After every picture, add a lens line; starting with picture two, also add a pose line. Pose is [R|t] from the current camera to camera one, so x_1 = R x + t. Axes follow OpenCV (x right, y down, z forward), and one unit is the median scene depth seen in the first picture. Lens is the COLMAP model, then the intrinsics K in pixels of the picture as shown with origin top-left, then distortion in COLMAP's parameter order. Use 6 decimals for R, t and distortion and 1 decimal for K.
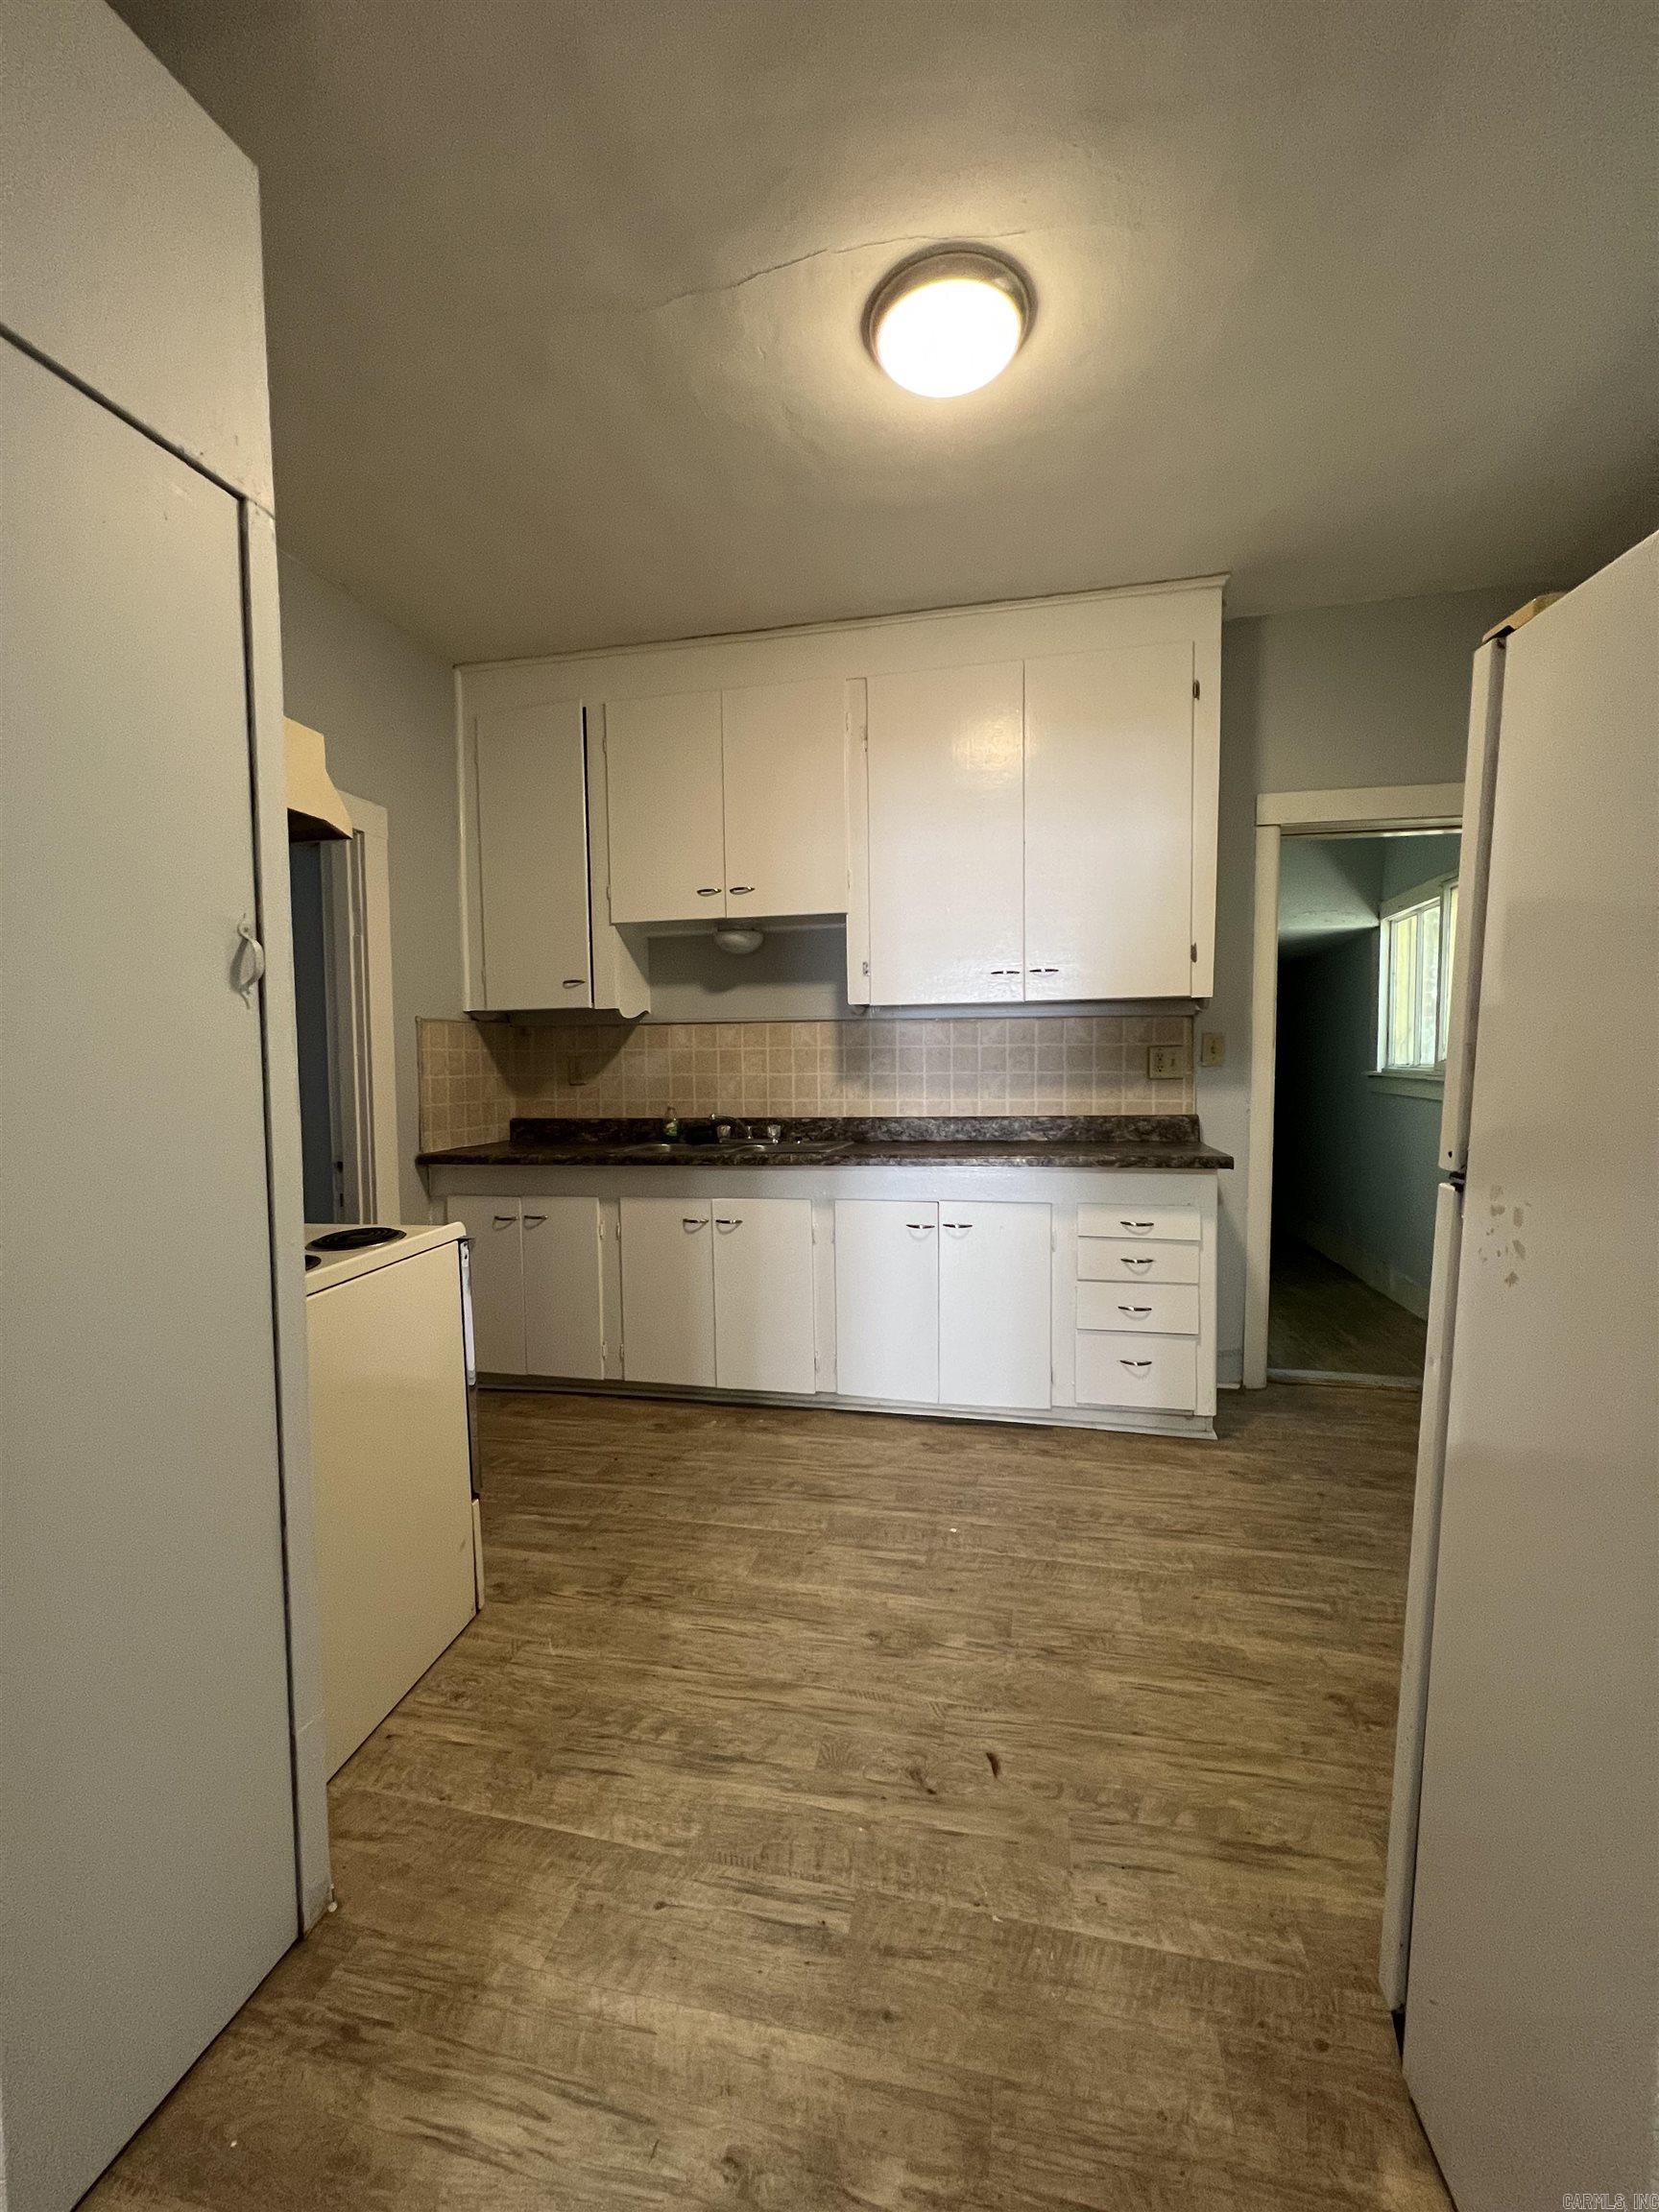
lens RADIAL K [[888.1, 0, 838.8], [0, 888.1, 1107.7], [0, 0, 1]] dist [0.000676, 0.000134]
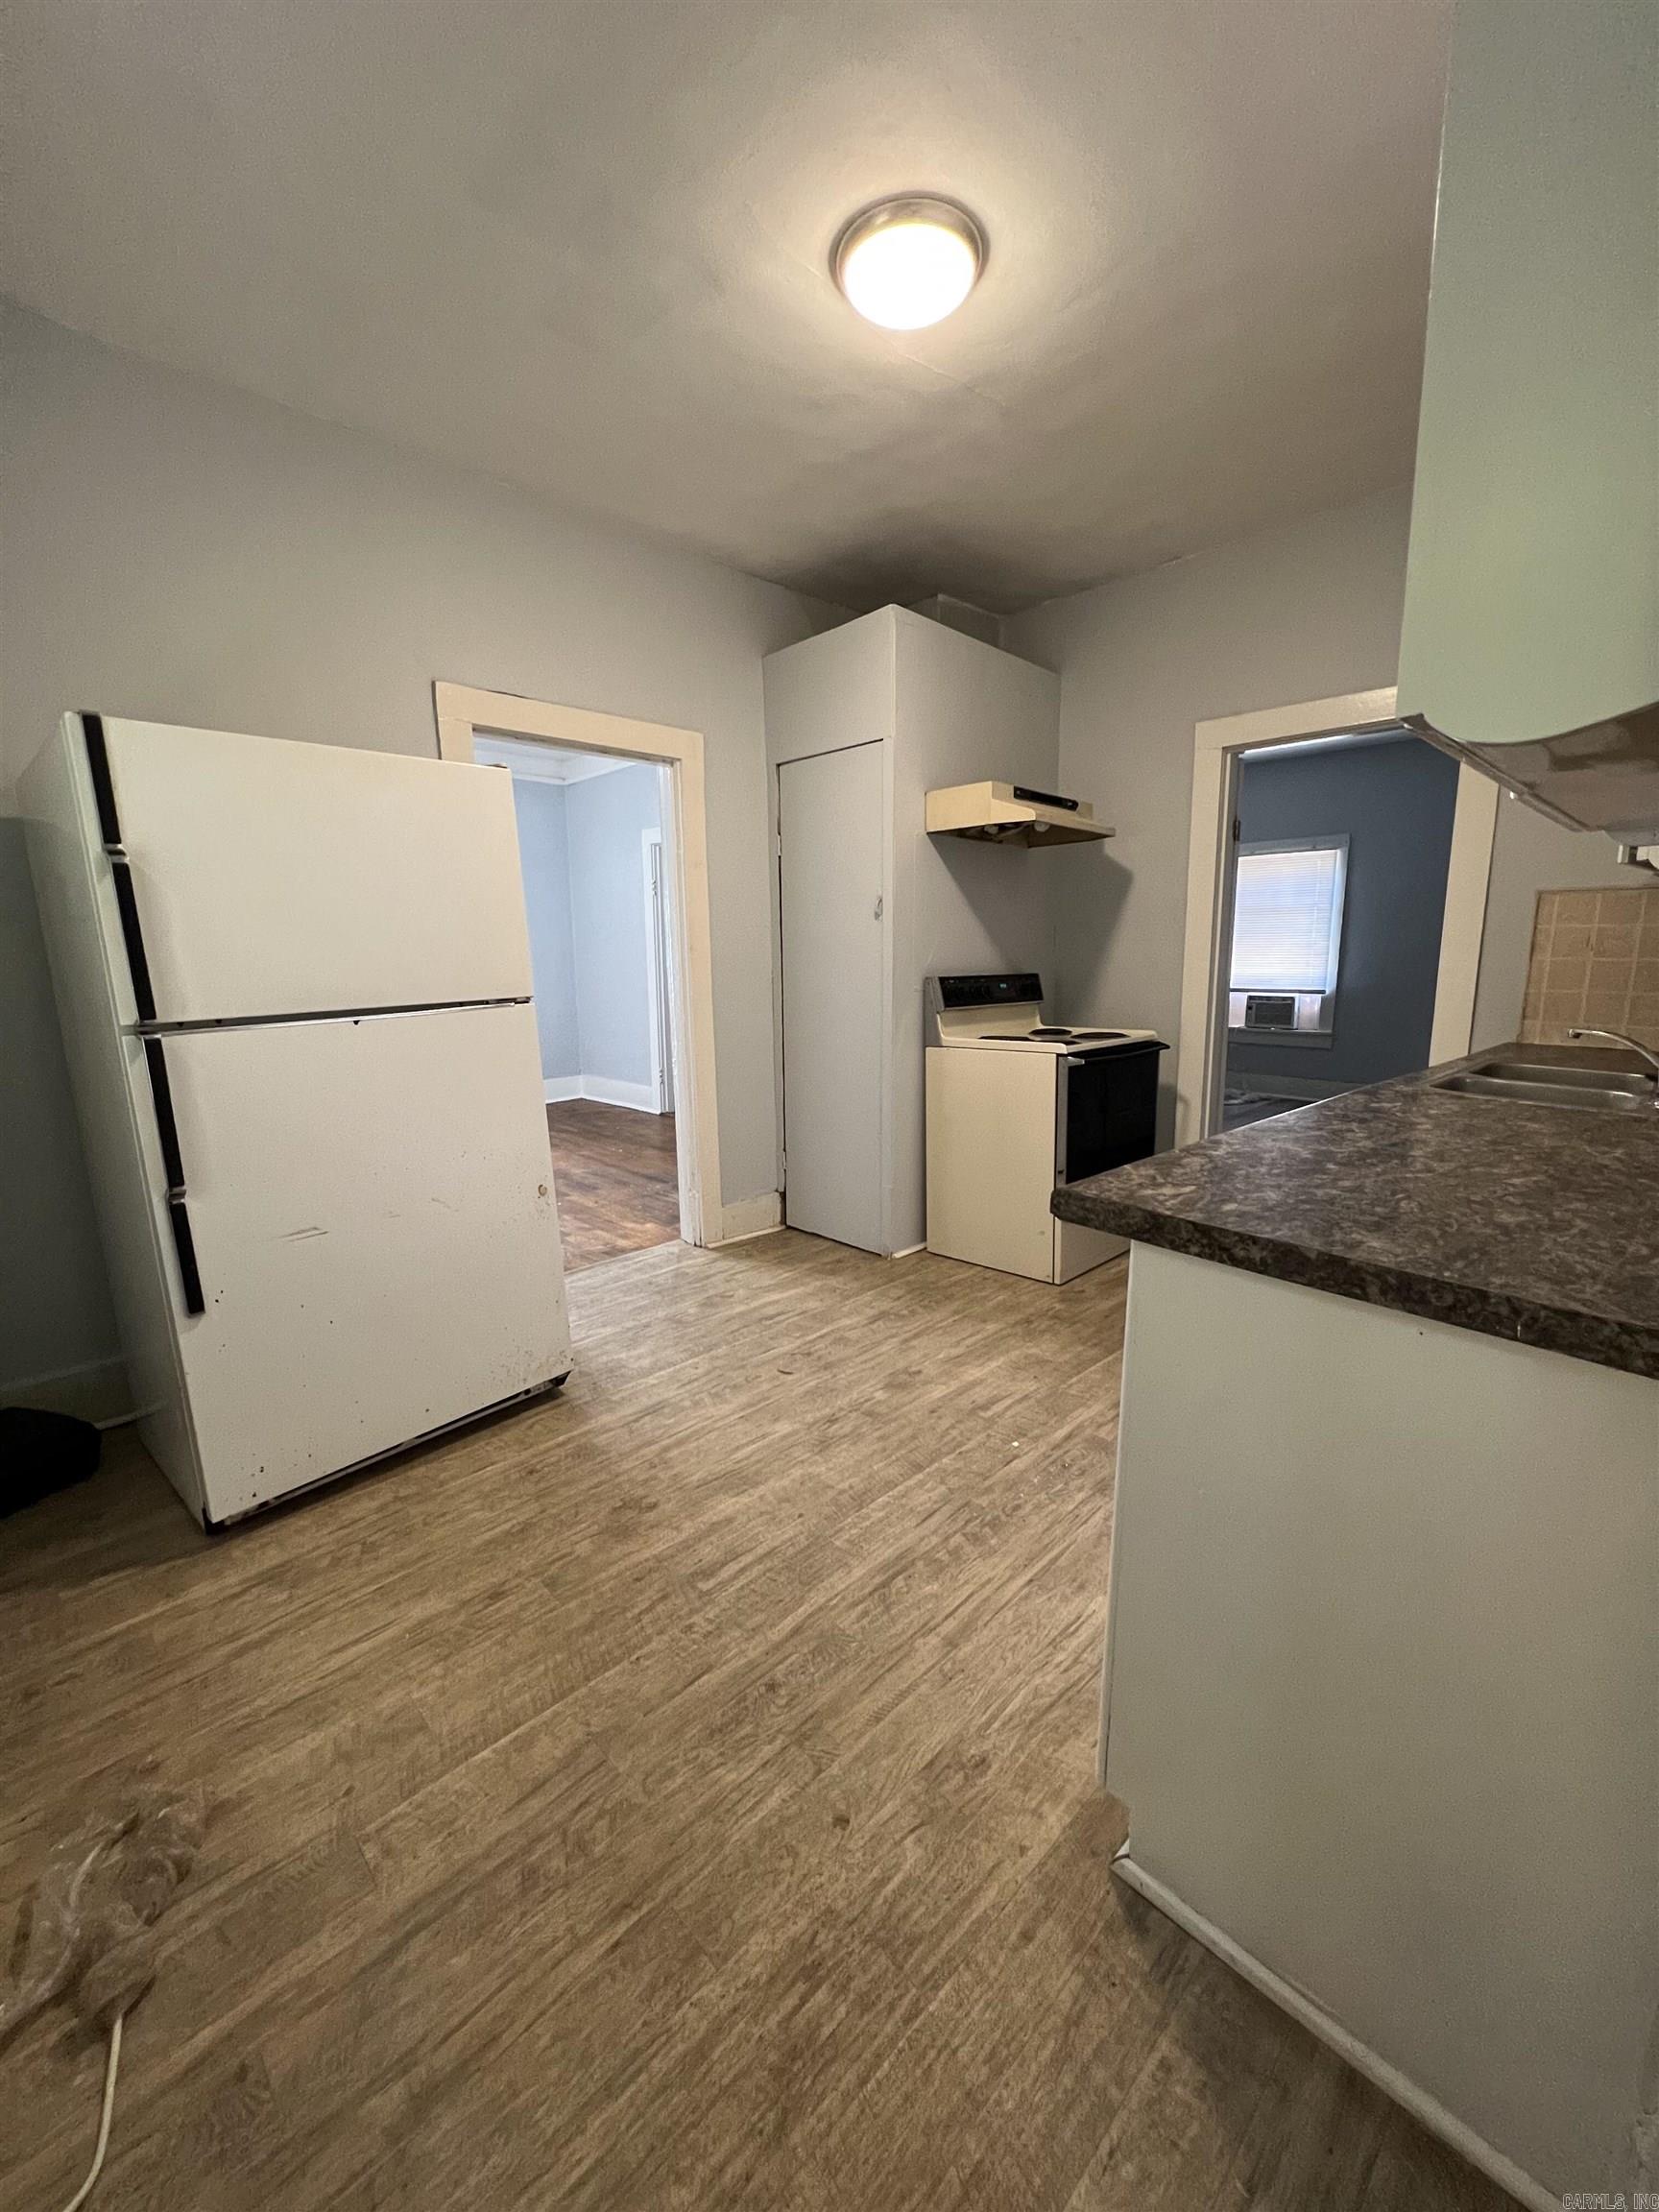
lens RADIAL K [[893.8, 0, 840.5], [0, 893.8, 1123.8], [0, 0, 1]] dist [0.000487, -0.000015]
pose [[-0.553516, 0.172403, -0.814799, 1.162911], [-0.038281, 0.972039, 0.231679, -0.092027], [0.831959, 0.159429, -0.531439, 1.576028]]
